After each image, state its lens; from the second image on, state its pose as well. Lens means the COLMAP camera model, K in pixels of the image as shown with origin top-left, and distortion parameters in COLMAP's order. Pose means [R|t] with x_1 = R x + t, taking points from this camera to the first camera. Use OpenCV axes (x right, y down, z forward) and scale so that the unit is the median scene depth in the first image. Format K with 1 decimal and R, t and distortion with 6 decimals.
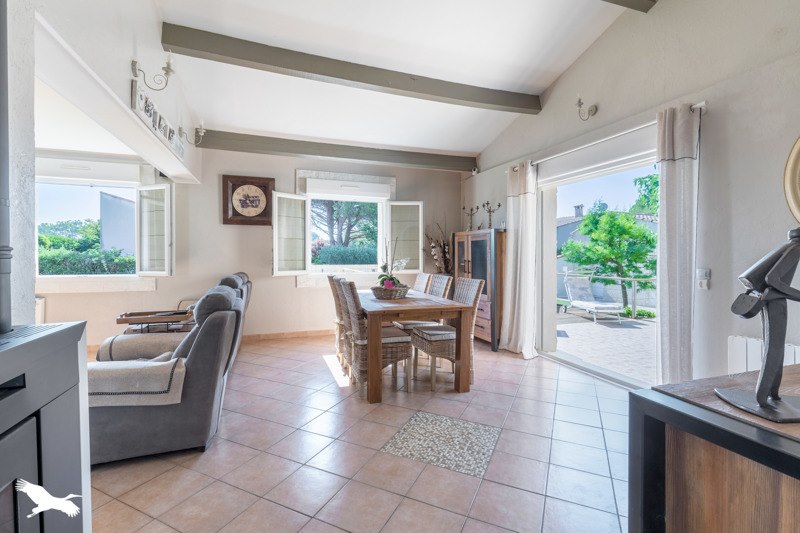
lens RADIAL K [[364.5, 0, 397.8], [0, 364.5, 260.6], [0, 0, 1]] dist [0.003556, -0.000154]
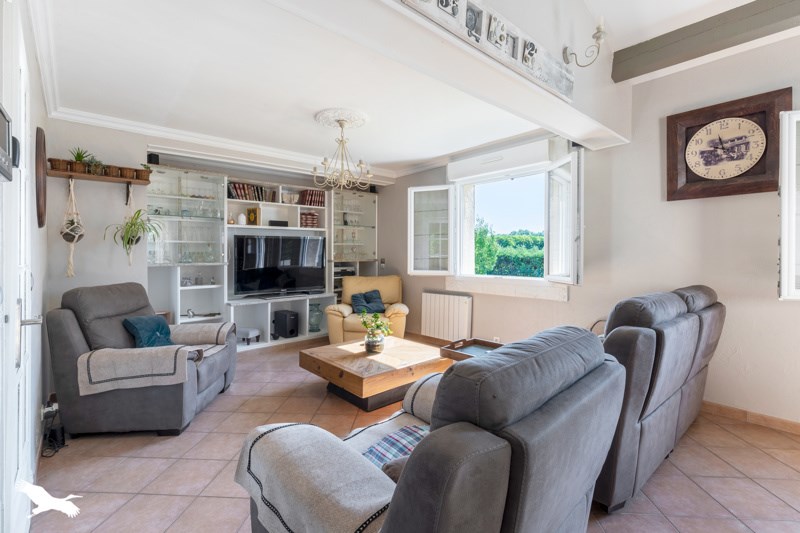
lens RADIAL K [[364.5, 0, 395.5], [0, 364.5, 258.8], [0, 0, 1]] dist [0.003556, -0.000154]
pose [[0.371396, 0.006451, -0.928452, -0.094090], [-0.006009, 0.999972, 0.004545, -0.006656], [0.928455, 0.003891, 0.371424, 0.372879]]
